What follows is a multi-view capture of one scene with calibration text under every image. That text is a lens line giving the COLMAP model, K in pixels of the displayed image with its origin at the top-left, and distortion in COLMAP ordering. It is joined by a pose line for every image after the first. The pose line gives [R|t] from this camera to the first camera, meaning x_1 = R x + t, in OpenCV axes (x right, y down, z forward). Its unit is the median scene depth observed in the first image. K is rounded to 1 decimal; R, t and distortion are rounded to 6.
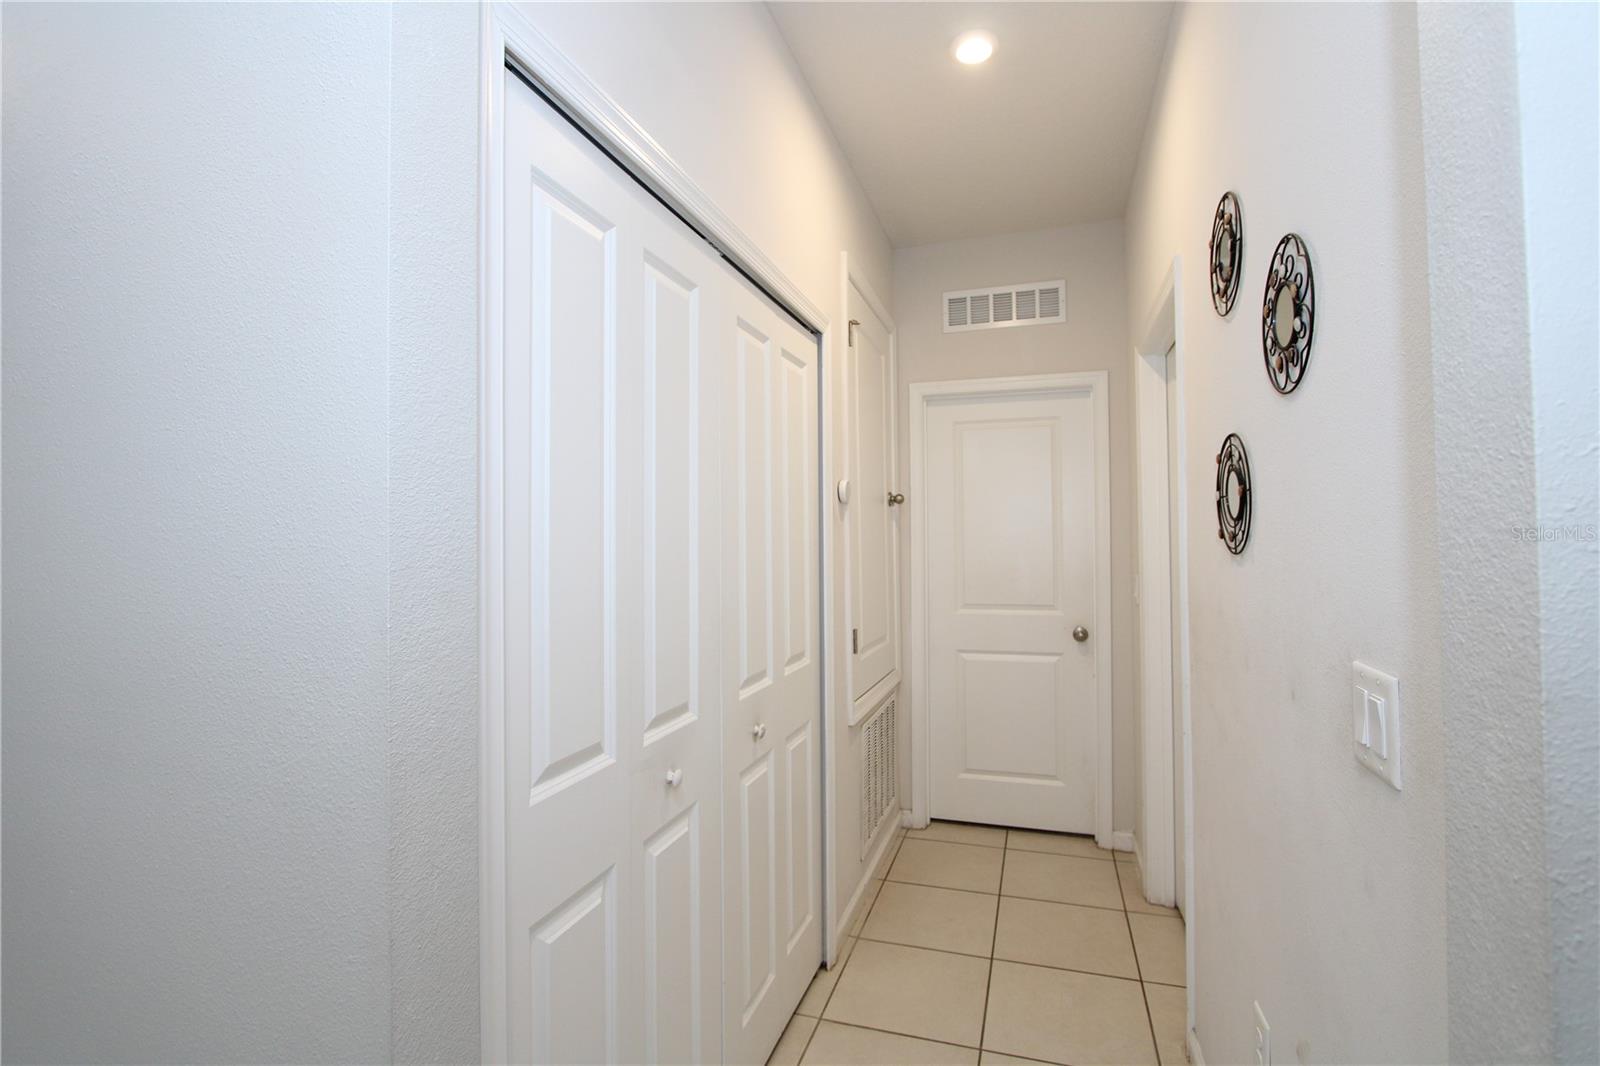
lens RADIAL K [[741.8, 0, 802.0], [0, 741.8, 530.0], [0, 0, 1]] dist [-0.015131, 0.001647]
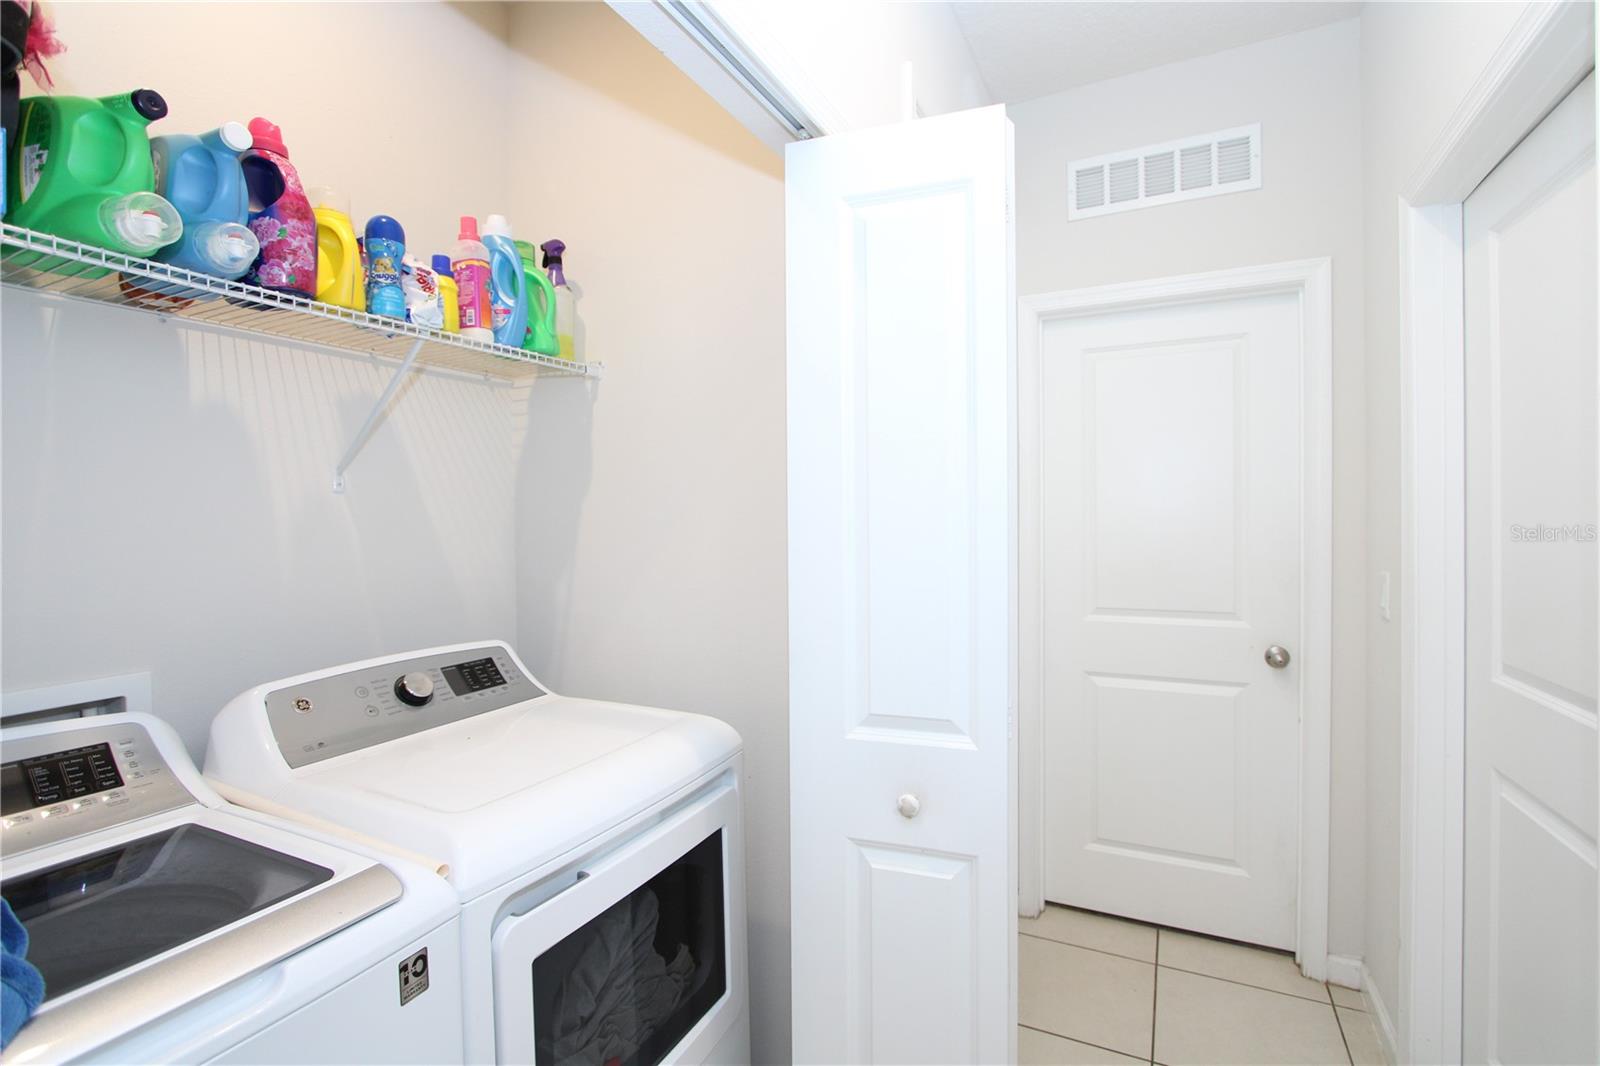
lens RADIAL K [[741.8, 0, 799.4], [0, 741.8, 534.5], [0, 0, 1]] dist [-0.015131, 0.001647]
pose [[0.988303, -0.000658, -0.152503, 0.048173], [0.006317, 0.999309, 0.036620, 0.001947], [0.152374, -0.037155, 0.987624, 0.273497]]
